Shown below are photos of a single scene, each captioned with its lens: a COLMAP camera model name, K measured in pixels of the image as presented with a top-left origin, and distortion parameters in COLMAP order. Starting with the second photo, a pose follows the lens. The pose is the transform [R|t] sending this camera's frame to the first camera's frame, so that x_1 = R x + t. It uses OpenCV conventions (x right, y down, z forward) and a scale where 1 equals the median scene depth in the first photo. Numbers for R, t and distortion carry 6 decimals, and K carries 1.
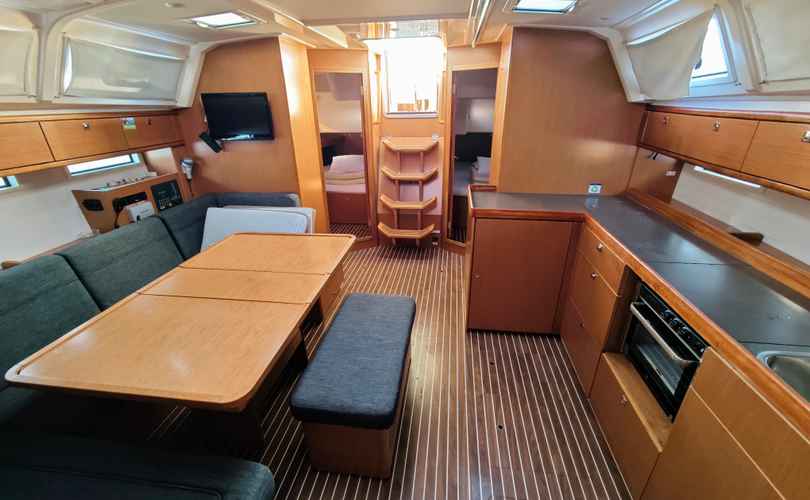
lens RADIAL K [[337.7, 0, 406.2], [0, 337.7, 247.1], [0, 0, 1]] dist [-0.002034, 0.003966]
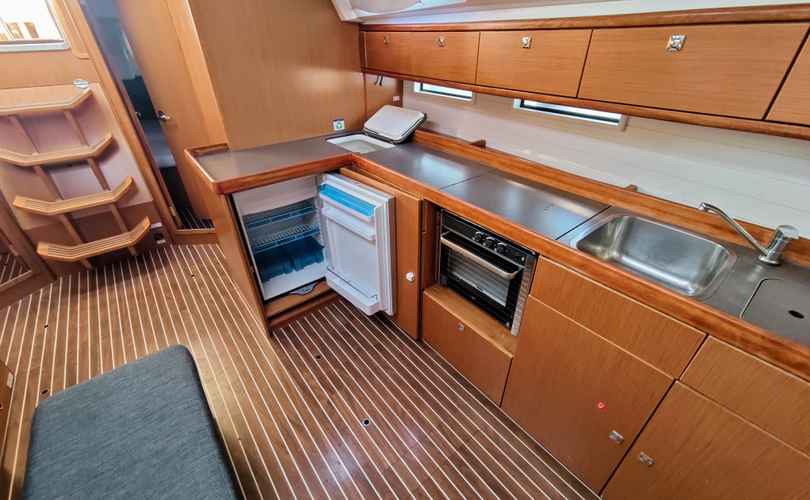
lens RADIAL K [[337.7, 0, 406.3], [0, 337.7, 248.1], [0, 0, 1]] dist [-0.002034, 0.003966]
pose [[0.686270, -0.384514, 0.617400, -0.008508], [0.289835, 0.923103, 0.252739, -0.047984], [-0.667105, 0.005497, 0.744943, 0.216303]]
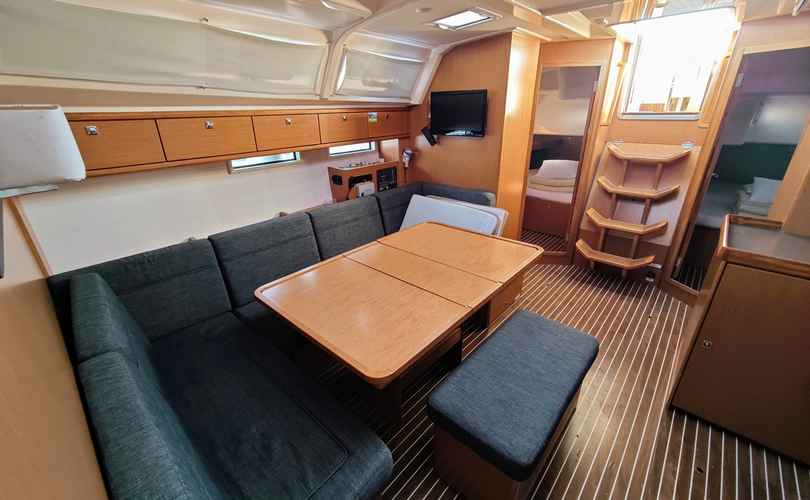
lens RADIAL K [[337.7, 0, 407.4], [0, 337.7, 248.0], [0, 0, 1]] dist [-0.002034, 0.003966]
pose [[0.828368, 0.221504, -0.514530, 0.010098], [-0.222008, 0.973104, 0.061498, -0.009867], [0.514313, 0.063287, 0.855264, 0.053840]]
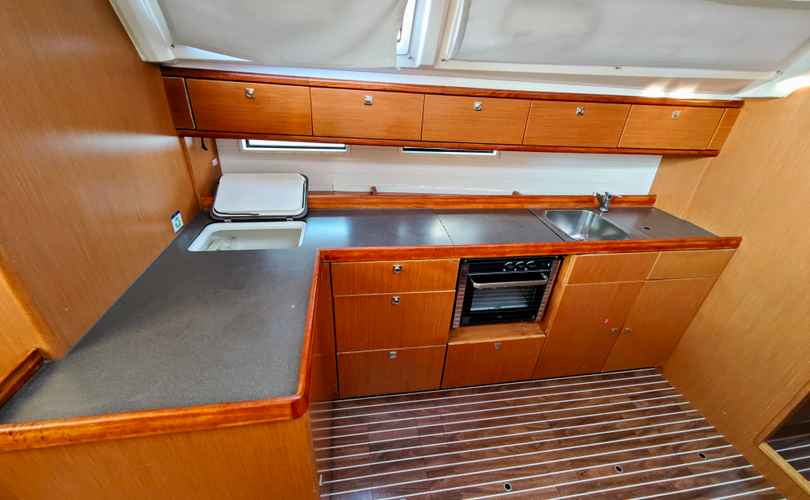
lens RADIAL K [[337.7, 0, 401.1], [0, 337.7, 249.9], [0, 0, 1]] dist [-0.002034, 0.003966]
pose [[-0.288200, -0.474875, 0.831525, -0.047018], [0.331776, 0.765062, 0.551910, -0.349697], [-0.898257, 0.434941, -0.062939, 0.772567]]
